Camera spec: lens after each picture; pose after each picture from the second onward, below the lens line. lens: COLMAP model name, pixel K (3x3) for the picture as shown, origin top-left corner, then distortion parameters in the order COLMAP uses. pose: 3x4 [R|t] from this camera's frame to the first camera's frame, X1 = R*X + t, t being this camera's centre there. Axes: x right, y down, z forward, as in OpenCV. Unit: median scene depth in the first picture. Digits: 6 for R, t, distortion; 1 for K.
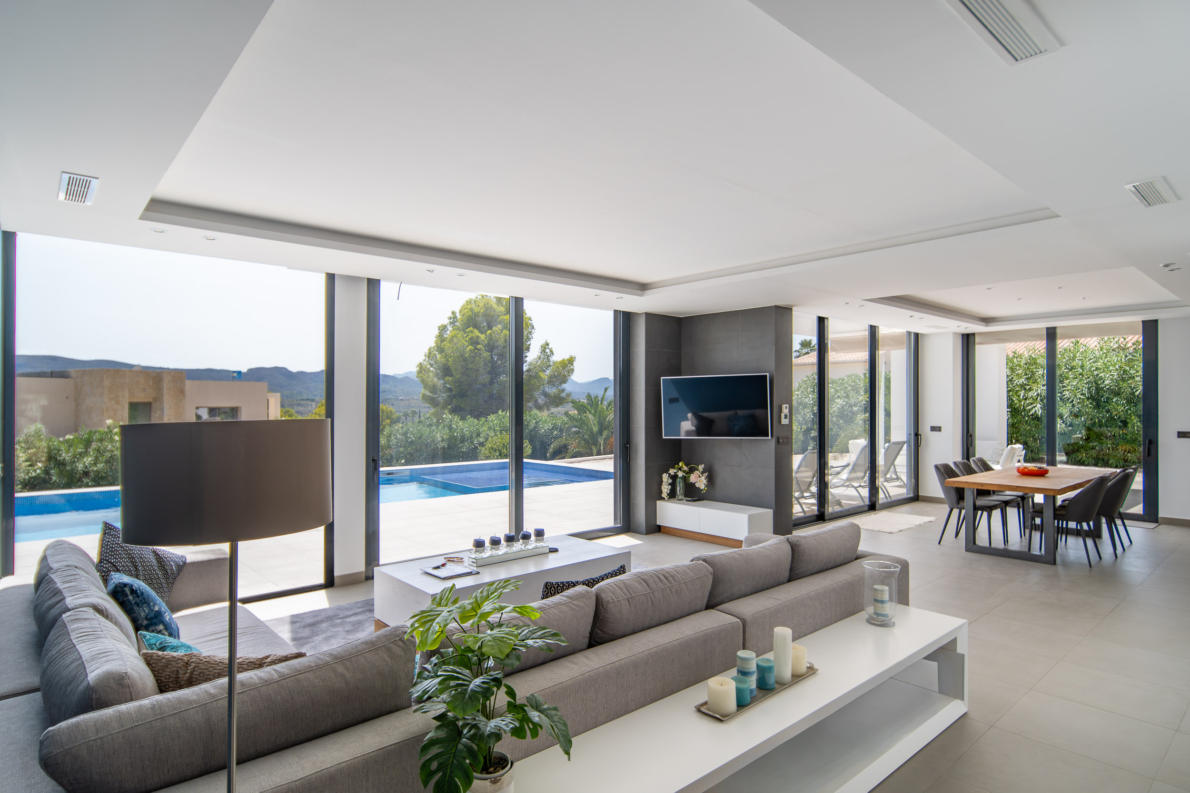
lens RADIAL K [[650.0, 0, 594.4], [0, 650.0, 399.8], [0, 0, 1]] dist [-0.007027, 0.003261]
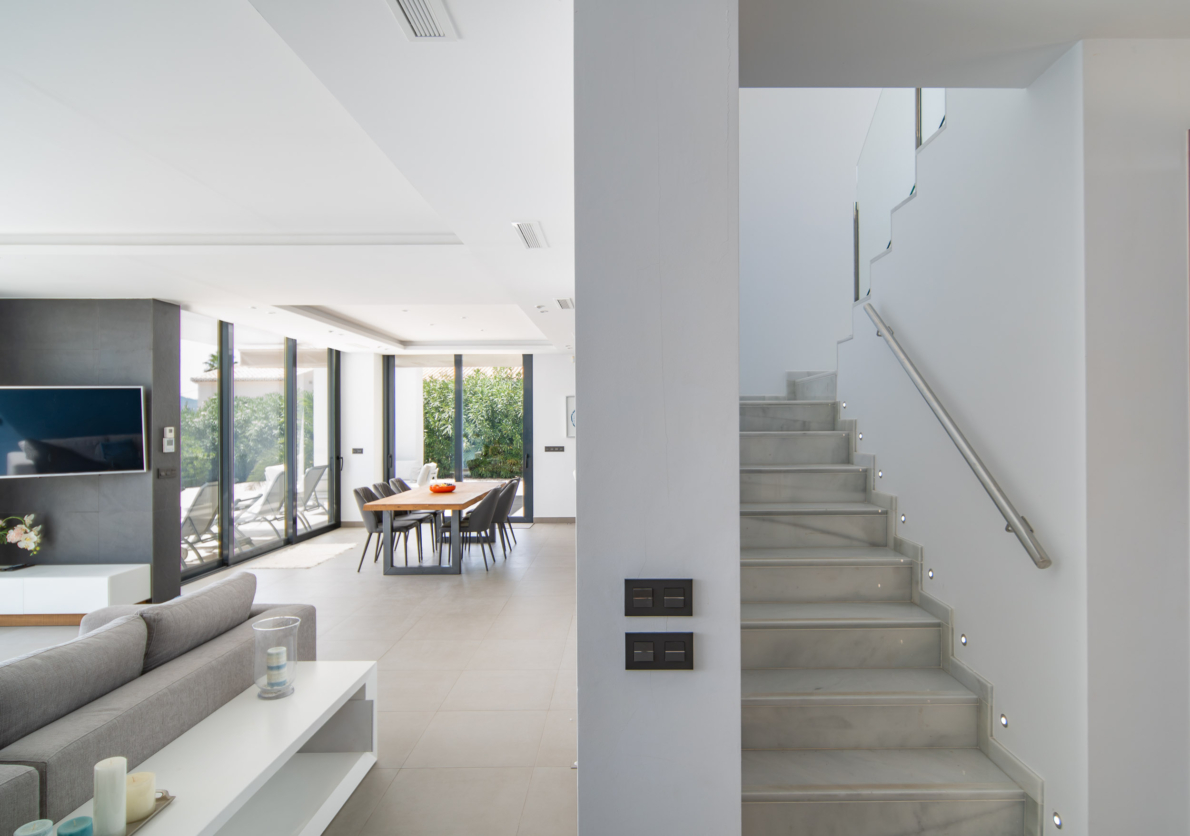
lens RADIAL K [[485.4, 0, 595.6], [0, 485.4, 422.5], [0, 0, 1]] dist [0.001356, 0.000487]
pose [[0.650230, 0.001229, 0.759737, 0.225570], [0.001813, 0.999993, -0.003169, 0.005397], [-0.759735, 0.003438, 0.650223, 0.281578]]
